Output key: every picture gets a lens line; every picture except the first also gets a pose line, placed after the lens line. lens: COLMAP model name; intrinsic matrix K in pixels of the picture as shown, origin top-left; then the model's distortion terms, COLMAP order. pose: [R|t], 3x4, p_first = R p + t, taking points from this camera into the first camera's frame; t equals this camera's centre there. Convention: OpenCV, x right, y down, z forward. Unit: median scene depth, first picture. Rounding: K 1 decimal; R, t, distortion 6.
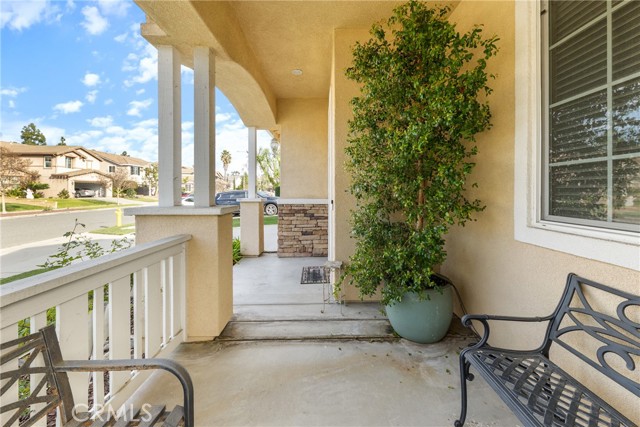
lens RADIAL K [[235.3, 0, 318.2], [0, 235.3, 193.9], [0, 0, 1]] dist [0.000576, 0.000018]
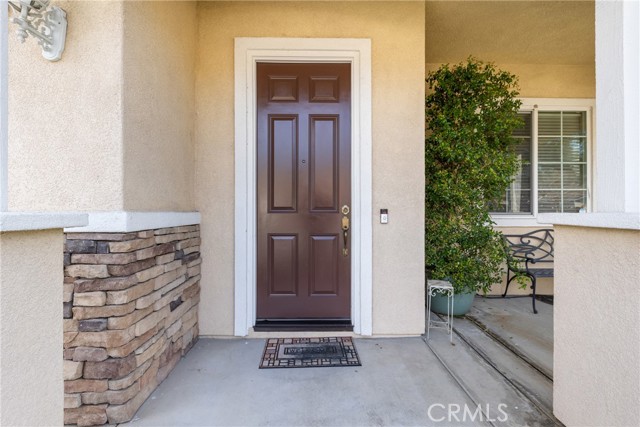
lens RADIAL K [[286.2, 0, 319.4], [0, 286.2, 211.7], [0, 0, 1]] dist [0.001238, -0.000049]
pose [[0.003441, -0.003756, 0.999987, -1.181059], [0.005203, 0.999979, 0.003738, 0.047471], [-0.999981, 0.005190, 0.003461, 1.773032]]
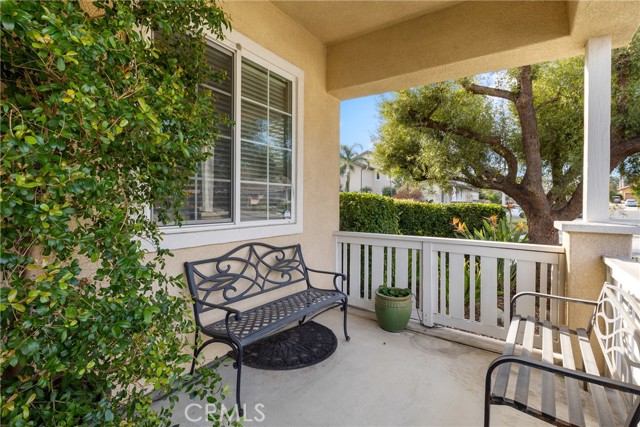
lens RADIAL K [[318.5, 0, 322.3], [0, 318.5, 202.6], [0, 0, 1]] dist [-0.000002, 0.000005]
pose [[-0.810284, -0.012185, 0.585911, -0.354844], [-0.009555, 0.999926, 0.007580, -0.008754], [-0.585960, 0.000544, -0.810340, 1.221973]]
